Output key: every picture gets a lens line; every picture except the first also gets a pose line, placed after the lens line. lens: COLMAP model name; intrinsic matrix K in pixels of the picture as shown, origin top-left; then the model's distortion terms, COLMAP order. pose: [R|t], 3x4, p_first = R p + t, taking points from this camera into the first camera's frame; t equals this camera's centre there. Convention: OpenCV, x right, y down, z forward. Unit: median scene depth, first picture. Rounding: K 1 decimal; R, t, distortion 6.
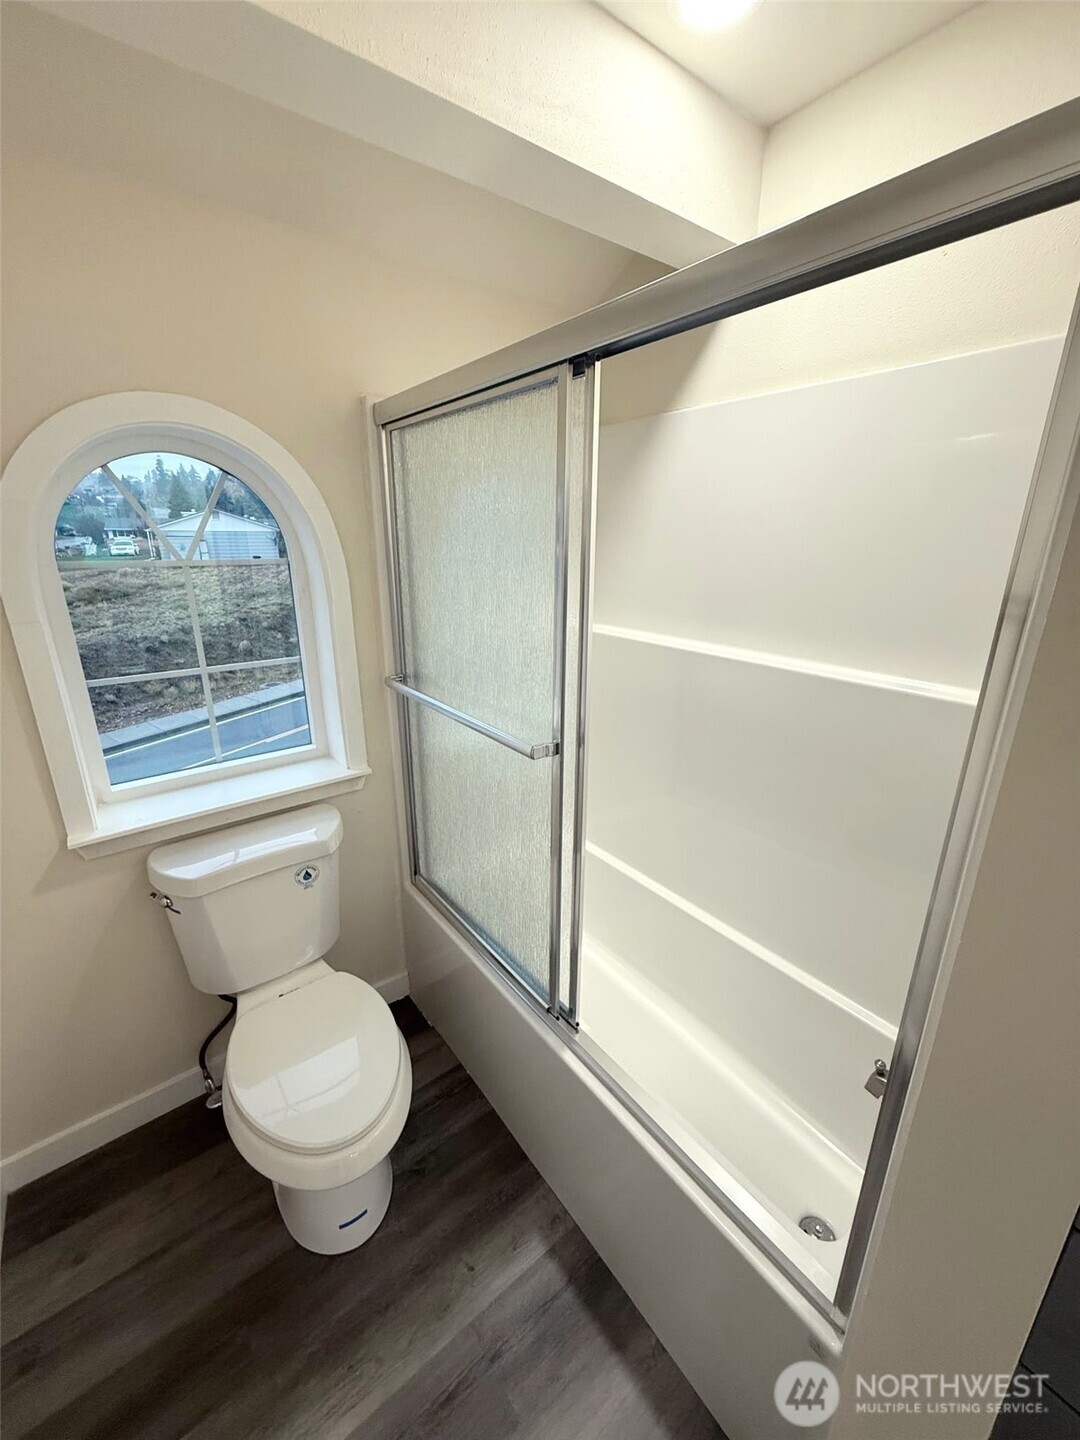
lens RADIAL K [[573.5, 0, 540.0], [0, 573.5, 720.0], [0, 0, 1]] dist [-0.000495, -0.000089]
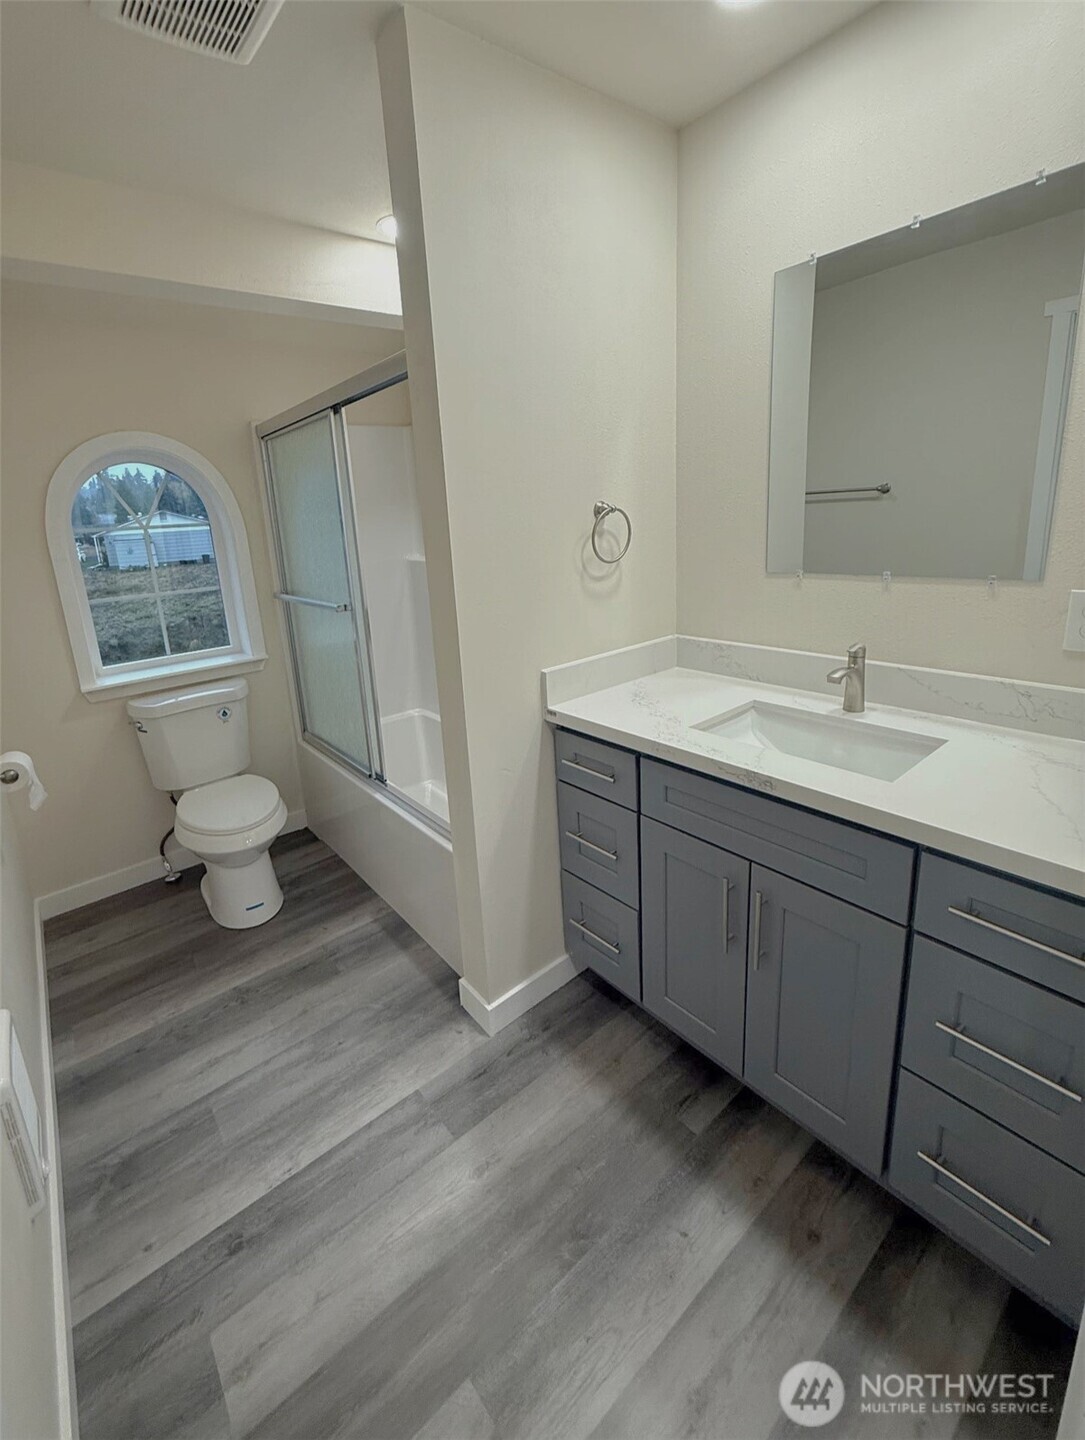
lens RADIAL K [[615.2, 0, 500.7], [0, 615.2, 660.8], [0, 0, 1]] dist [-0.000137, -0.000217]
pose [[0.997750, -0.065429, -0.014613, 0.365127], [0.064088, 0.994850, -0.078524, 0.284826], [0.019676, 0.077411, 0.996805, -0.649061]]
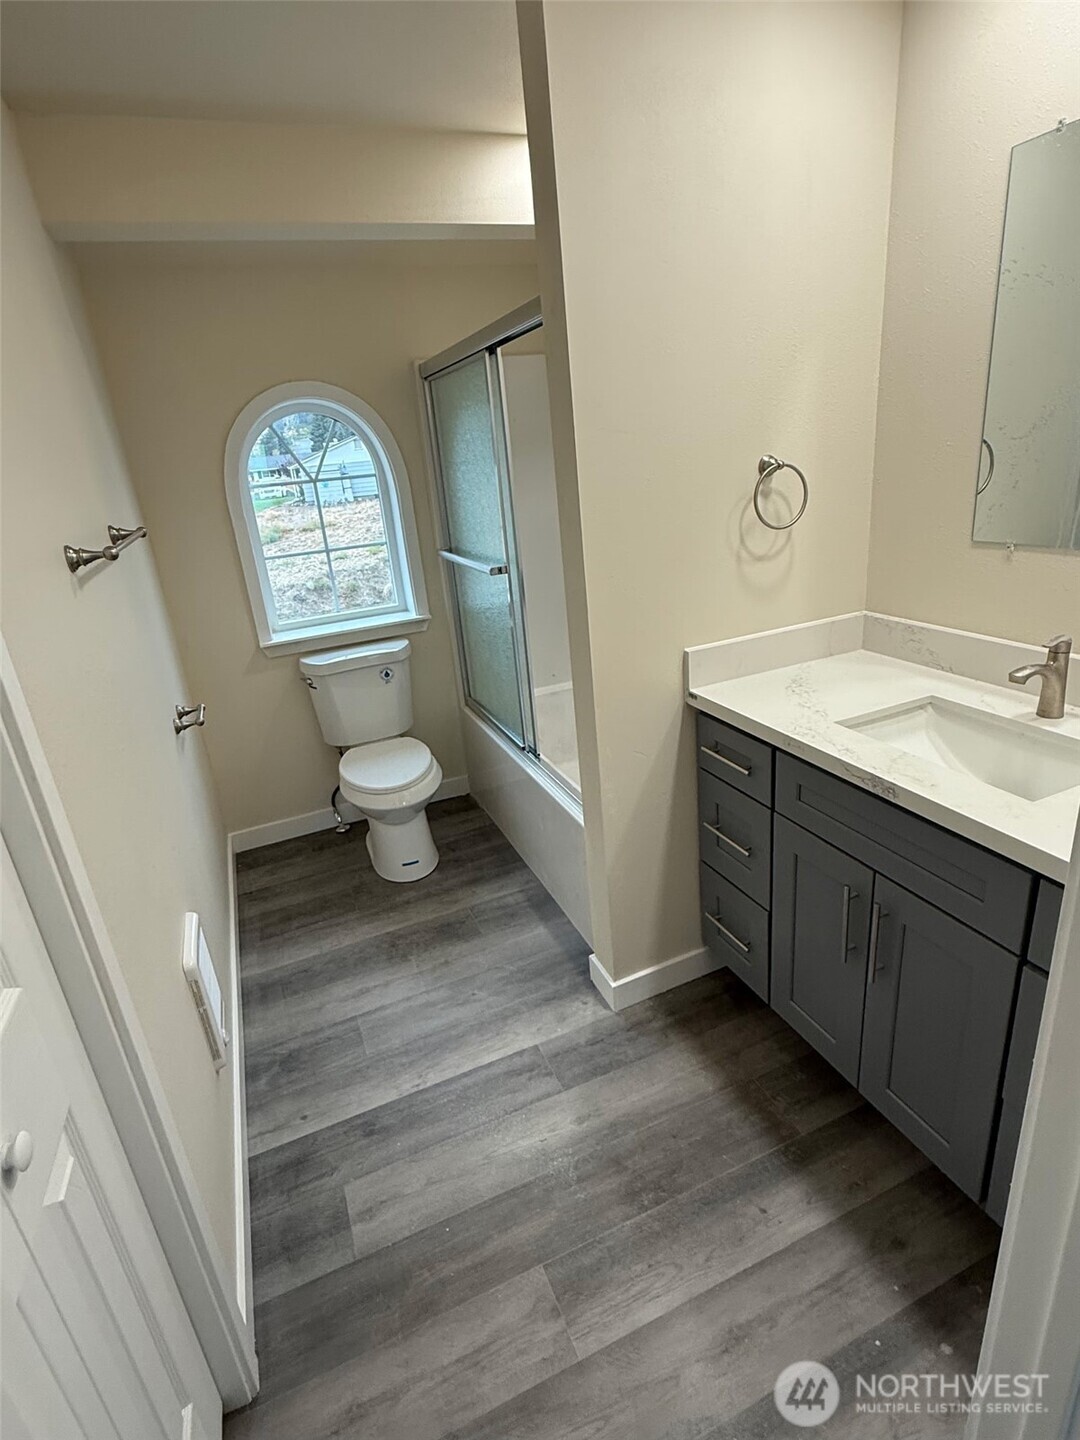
lens RADIAL K [[731.9, 0, 540.0], [0, 731.9, 720.0], [0, 0, 1]] dist [0.000040, 0.000725]
pose [[0.961067, 0.005027, -0.276270, 0.518132], [0.010513, 0.998445, 0.054740, 0.268479], [0.276116, -0.055514, 0.959520, -0.770305]]
